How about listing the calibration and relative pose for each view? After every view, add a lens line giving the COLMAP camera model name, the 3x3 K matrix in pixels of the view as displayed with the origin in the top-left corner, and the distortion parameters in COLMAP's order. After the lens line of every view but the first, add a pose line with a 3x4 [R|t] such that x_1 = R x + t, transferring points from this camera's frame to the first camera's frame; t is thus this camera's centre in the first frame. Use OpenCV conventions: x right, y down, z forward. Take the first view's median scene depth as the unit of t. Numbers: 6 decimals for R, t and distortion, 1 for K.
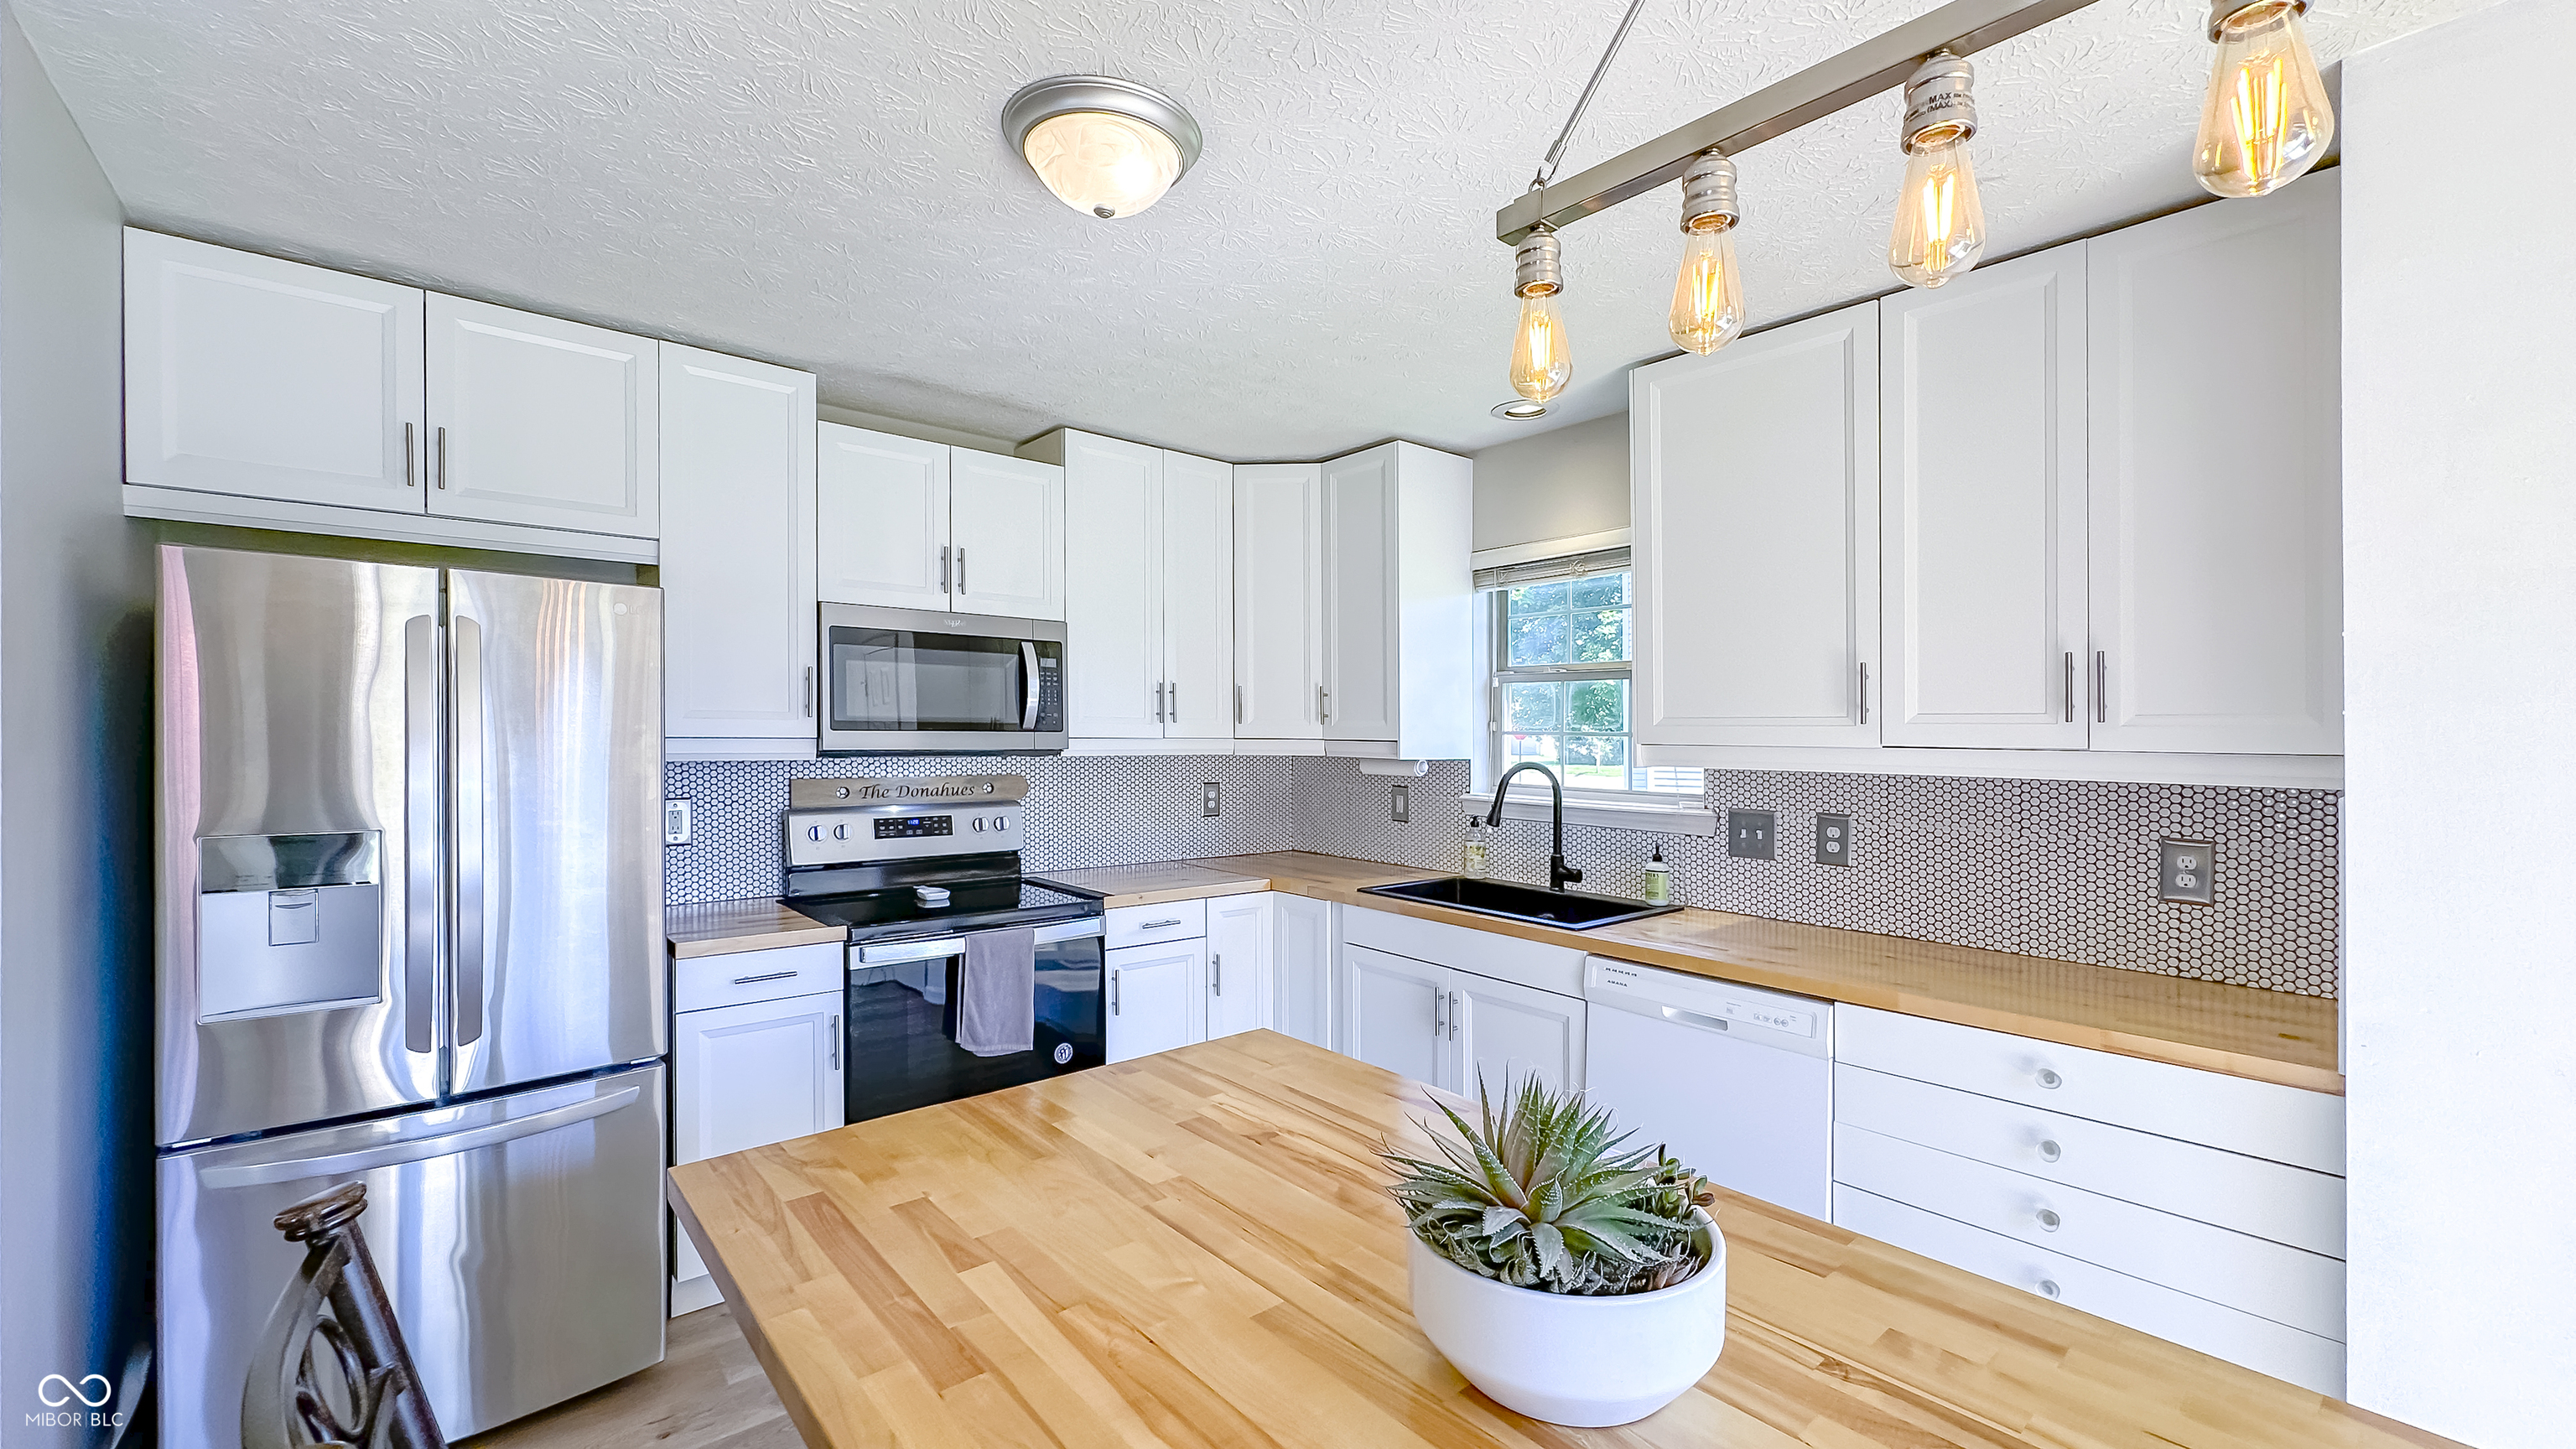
lens RADIAL K [[1030.4, 0, 1302.4], [0, 1030.4, 713.1], [0, 0, 1]] dist [-0.004418, -0.000097]
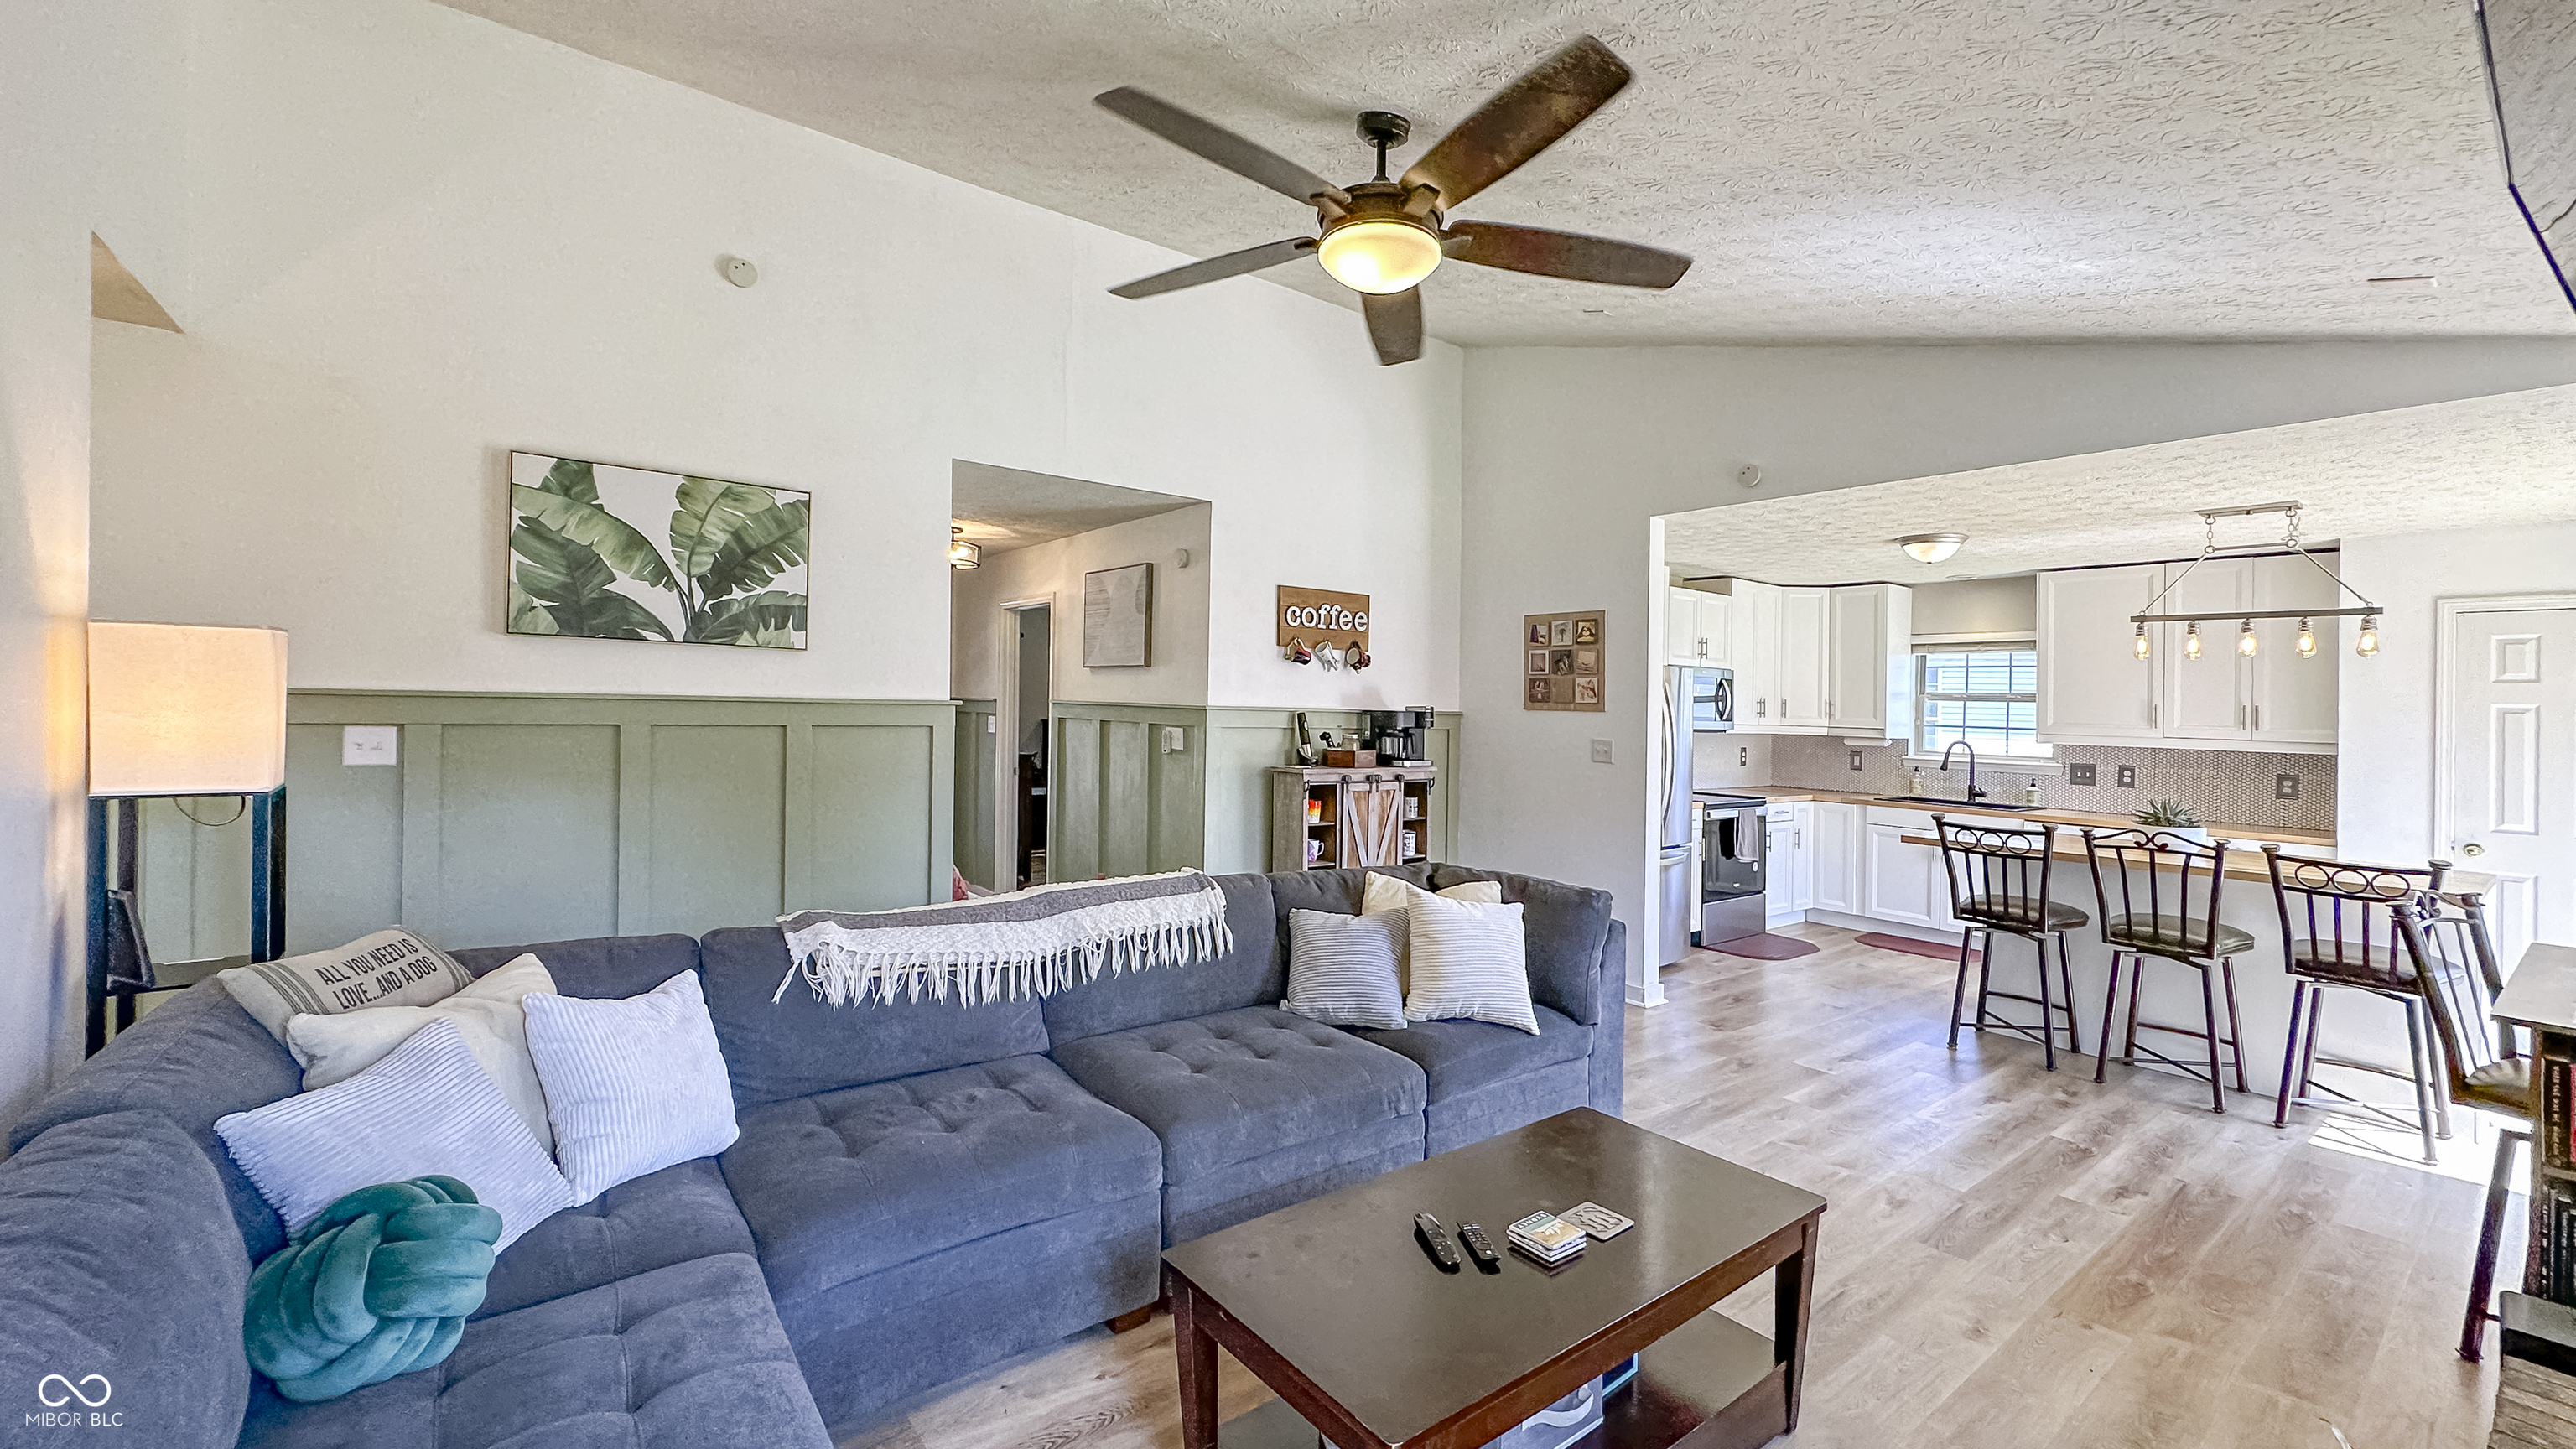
lens RADIAL K [[1025.6, 0, 1327.6], [0, 1025.6, 701.2], [0, 0, 1]] dist [-0.000622, -0.000035]
pose [[0.999035, 0.018734, -0.039719, -1.042757], [-0.018255, 0.999757, 0.012380, -0.037075], [0.039941, -0.011643, 0.999134, -1.207278]]
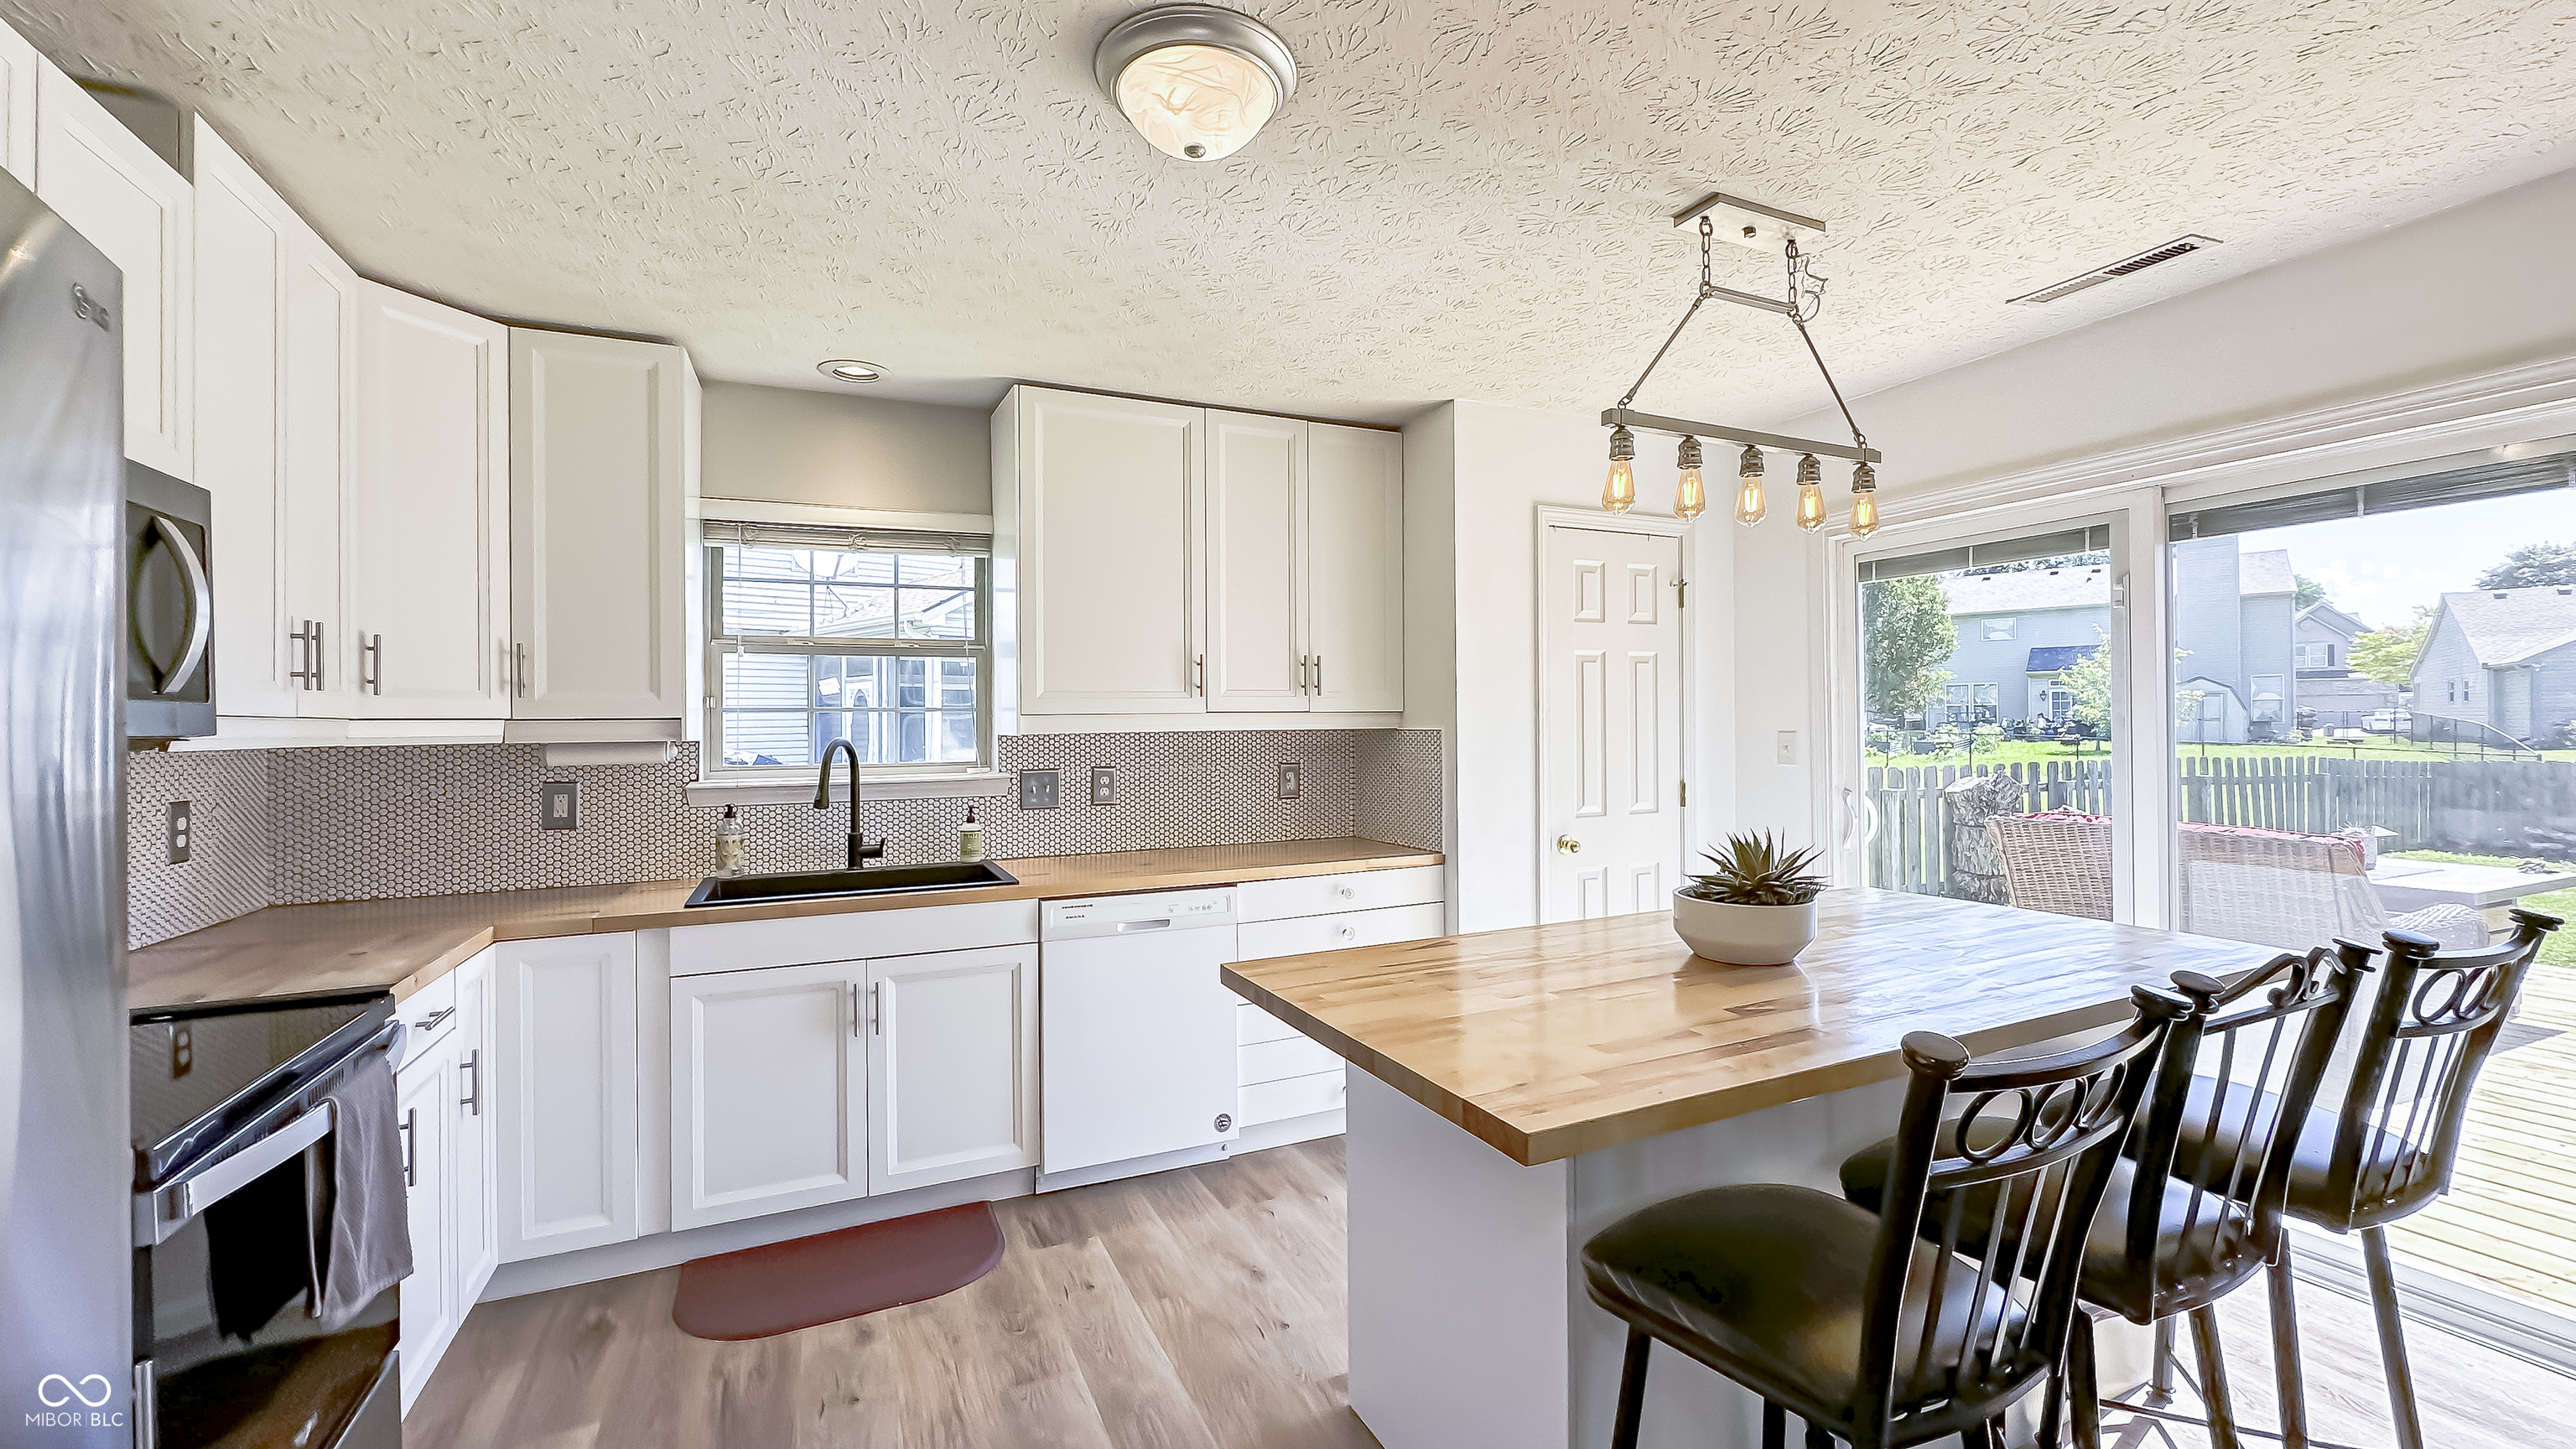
lens RADIAL K [[1025.6, 0, 1289.4], [0, 1025.6, 713.1], [0, 0, 1]] dist [-0.001869, -0.000149]
pose [[0.279005, -0.003487, 0.960283, -0.605677], [-0.002682, 0.999987, 0.004410, 0.020169], [-0.960286, -0.003806, 0.278992, 0.359115]]
